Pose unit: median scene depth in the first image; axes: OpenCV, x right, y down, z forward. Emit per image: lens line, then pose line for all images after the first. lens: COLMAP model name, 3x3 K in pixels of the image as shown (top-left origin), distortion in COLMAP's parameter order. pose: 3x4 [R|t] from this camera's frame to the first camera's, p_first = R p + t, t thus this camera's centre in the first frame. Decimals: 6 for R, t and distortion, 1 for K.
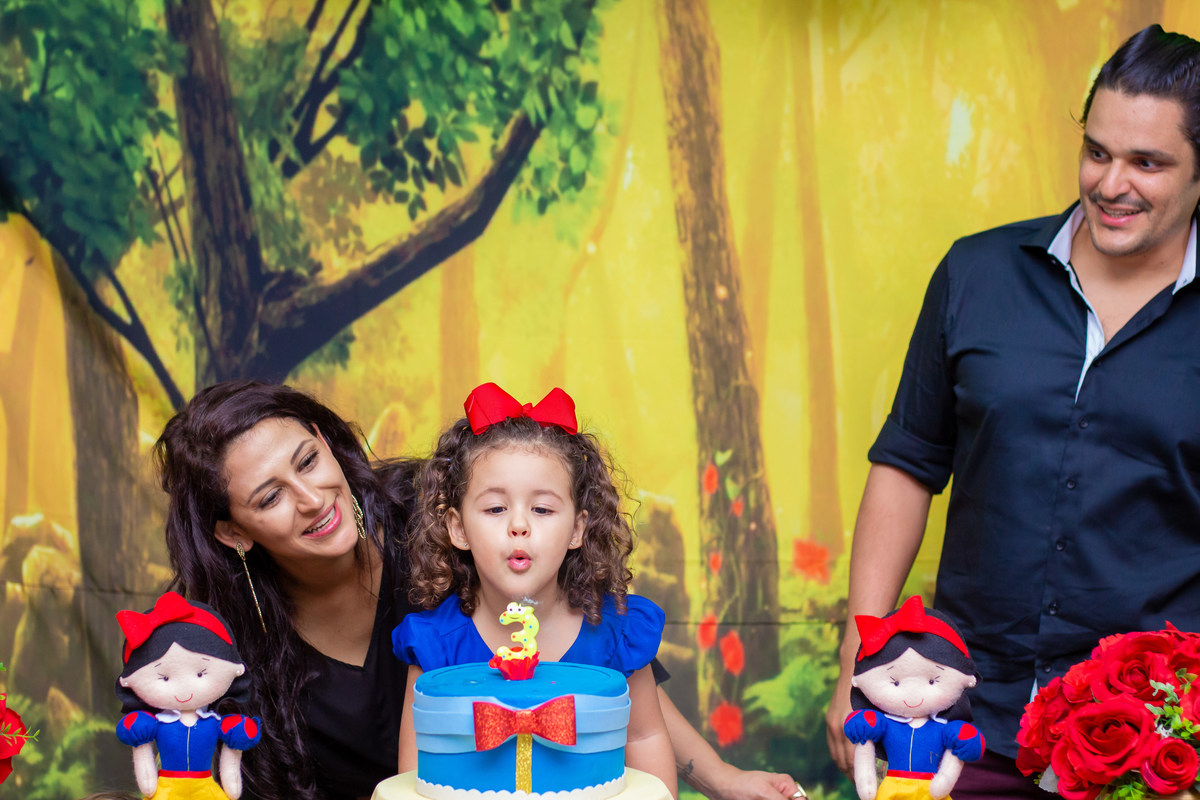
lens RADIAL K [[3321.4, 0, 589.1], [0, 3321.4, 411.3], [0, 0, 1]] dist [-0.095758, 0.000000]
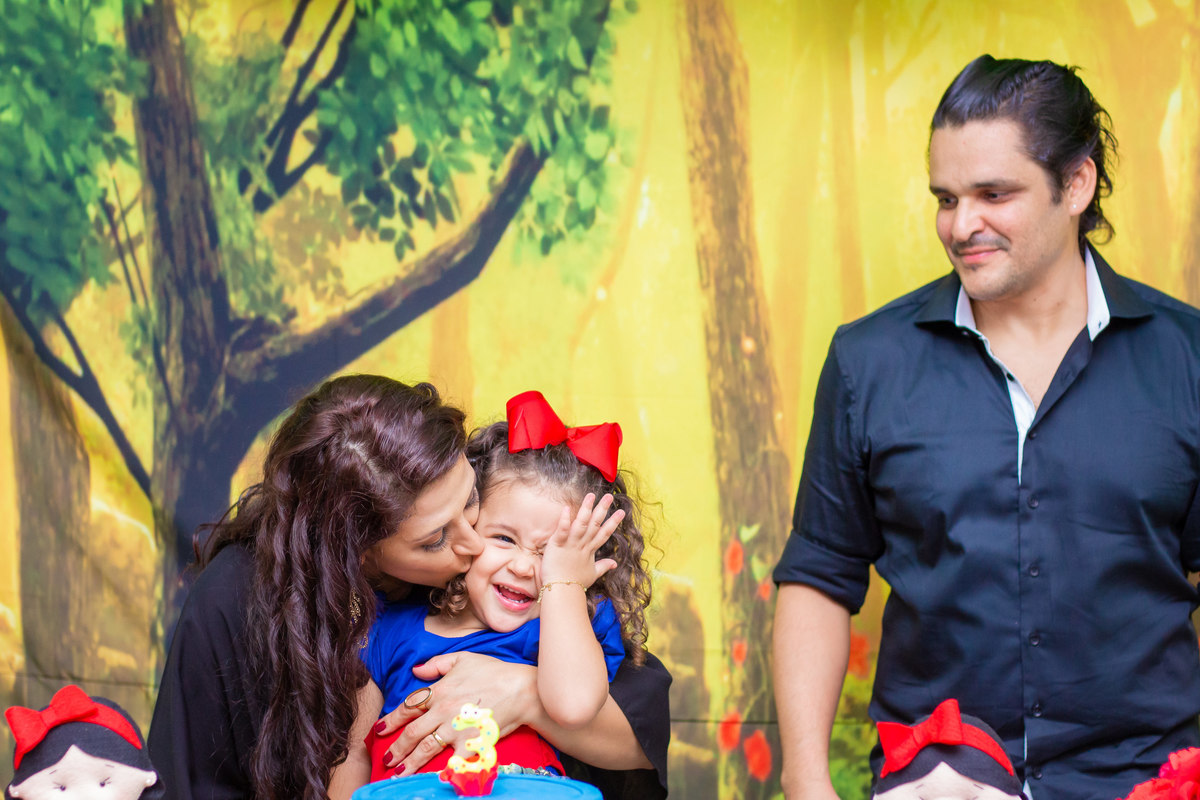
lens RADIAL K [[3321.4, 0, 604.9], [0, 3321.4, 398.2], [0, 0, 1]] dist [-0.095758, 0.000000]
pose [[0.999670, 0.008295, -0.024320, 0.023363], [-0.008926, 0.999623, -0.025967, 0.001374], [0.024095, 0.026175, 0.999367, 0.119712]]
